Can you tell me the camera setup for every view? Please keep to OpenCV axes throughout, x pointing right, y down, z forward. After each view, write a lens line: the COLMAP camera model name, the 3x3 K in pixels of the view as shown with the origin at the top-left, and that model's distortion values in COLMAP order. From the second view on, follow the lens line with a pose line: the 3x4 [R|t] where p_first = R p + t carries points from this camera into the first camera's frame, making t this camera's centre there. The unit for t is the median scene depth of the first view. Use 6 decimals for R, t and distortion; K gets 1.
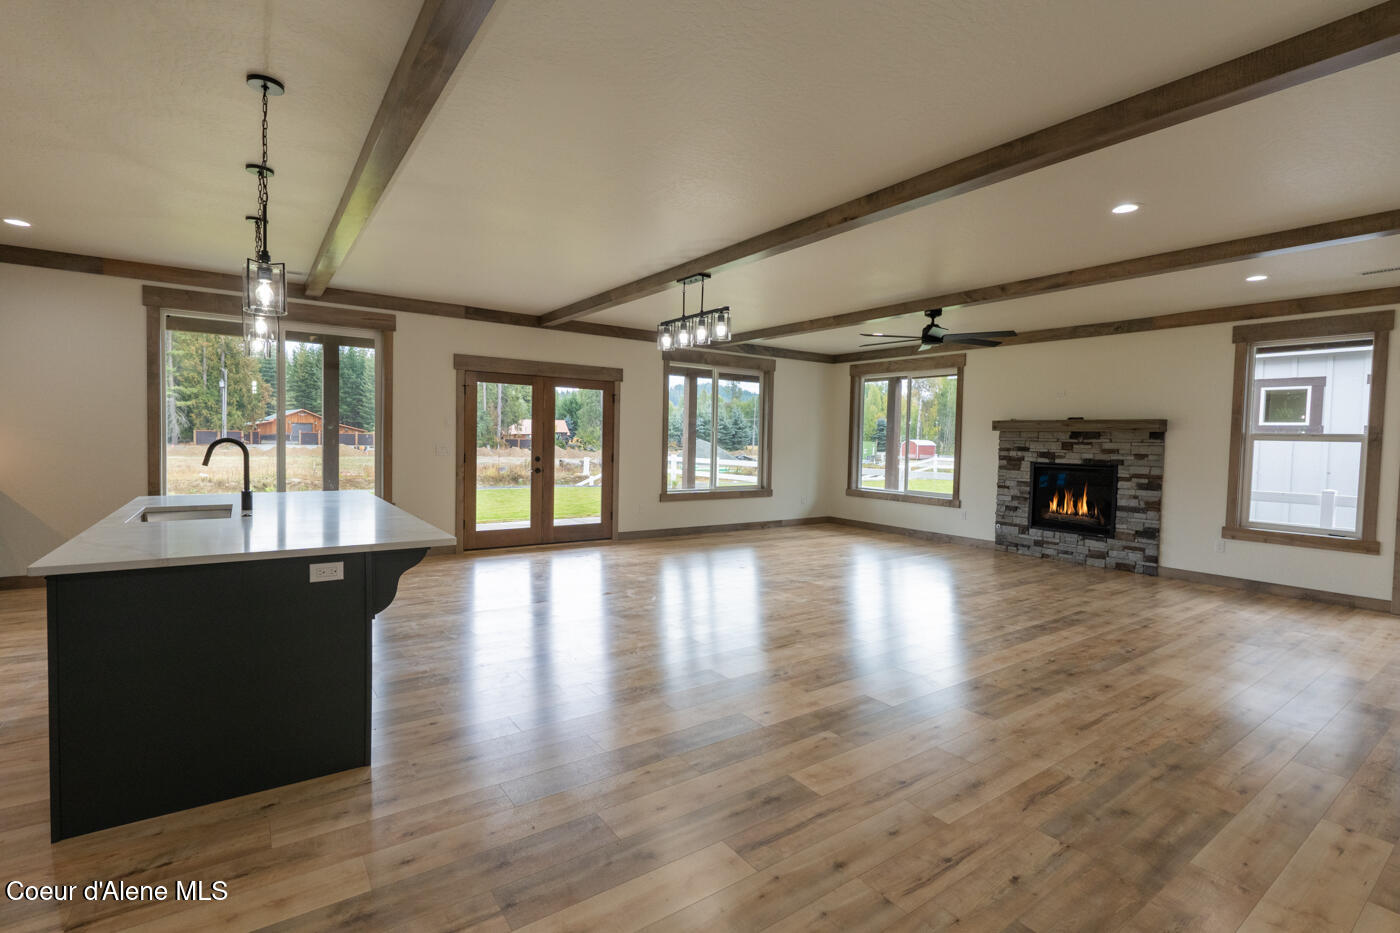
lens RADIAL K [[642.6, 0, 703.5], [0, 642.6, 463.7], [0, 0, 1]] dist [-0.008218, 0.000429]
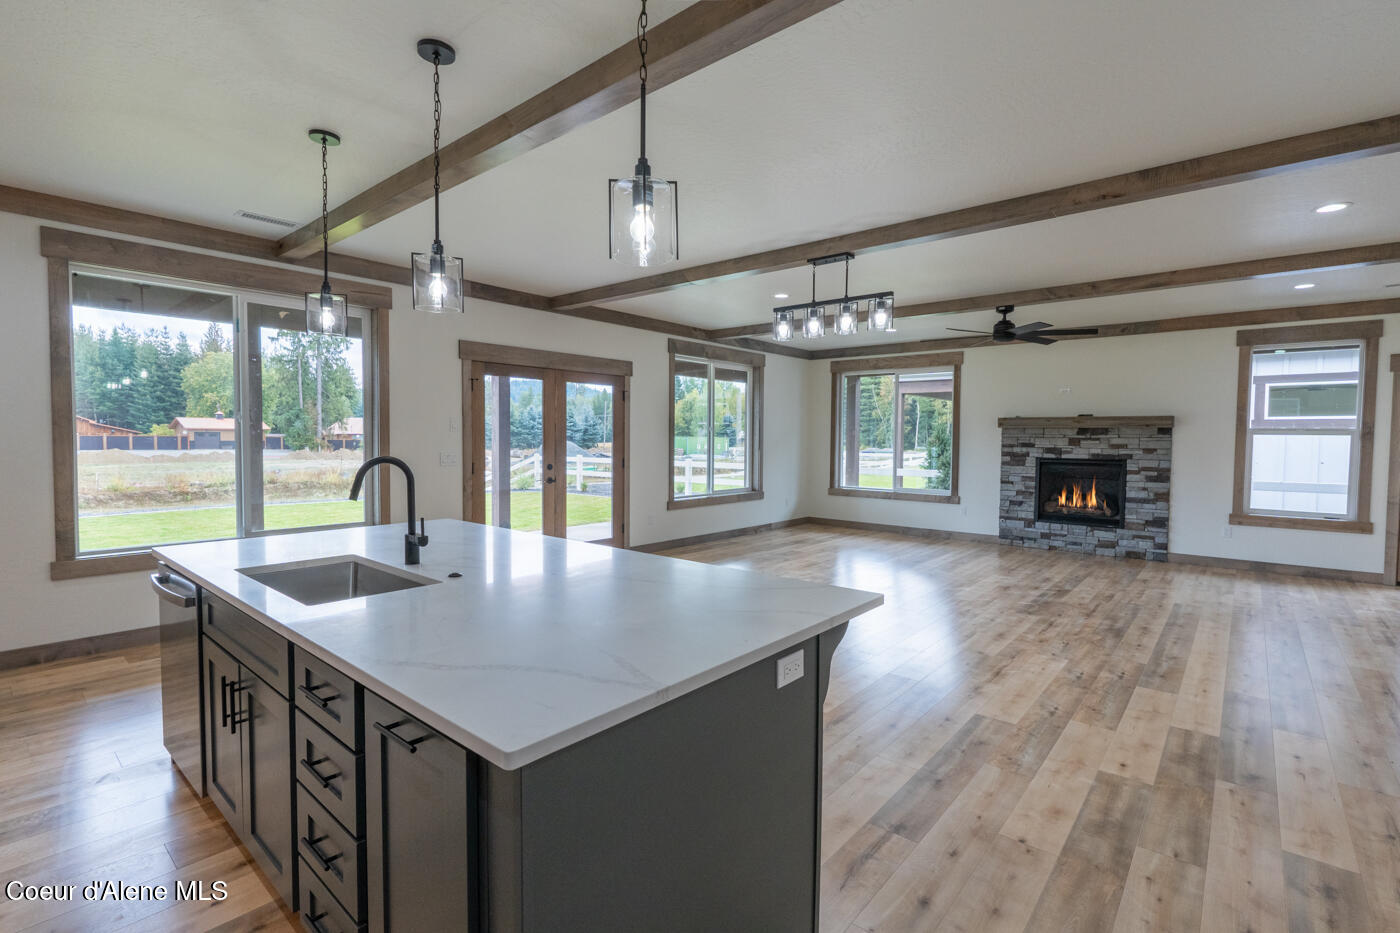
lens RADIAL K [[642.6, 0, 702.4], [0, 642.6, 464.5], [0, 0, 1]] dist [-0.008218, 0.000429]
pose [[0.970079, -0.024099, 0.241591, -0.285747], [0.022444, 0.999702, 0.009599, -0.014816], [-0.241750, -0.003889, 0.970331, 0.138309]]
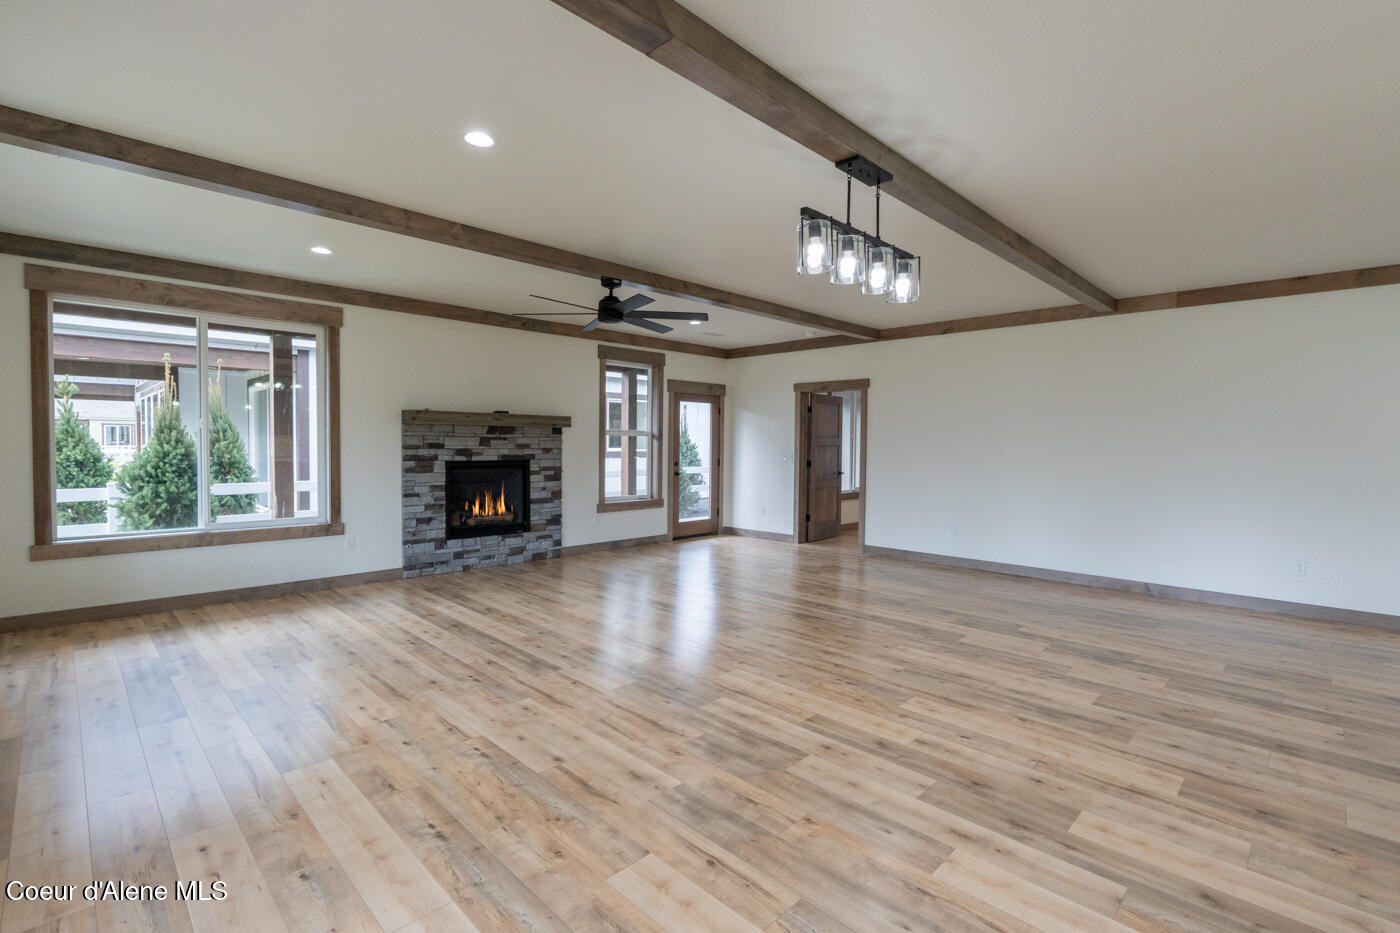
lens RADIAL K [[642.6, 0, 705.4], [0, 642.6, 458.6], [0, 0, 1]] dist [-0.008218, 0.000429]
pose [[-0.174162, -0.047712, 0.983560, -0.403112], [0.025343, 0.998277, 0.052914, -0.045441], [-0.984391, 0.034142, -0.172653, 0.885574]]
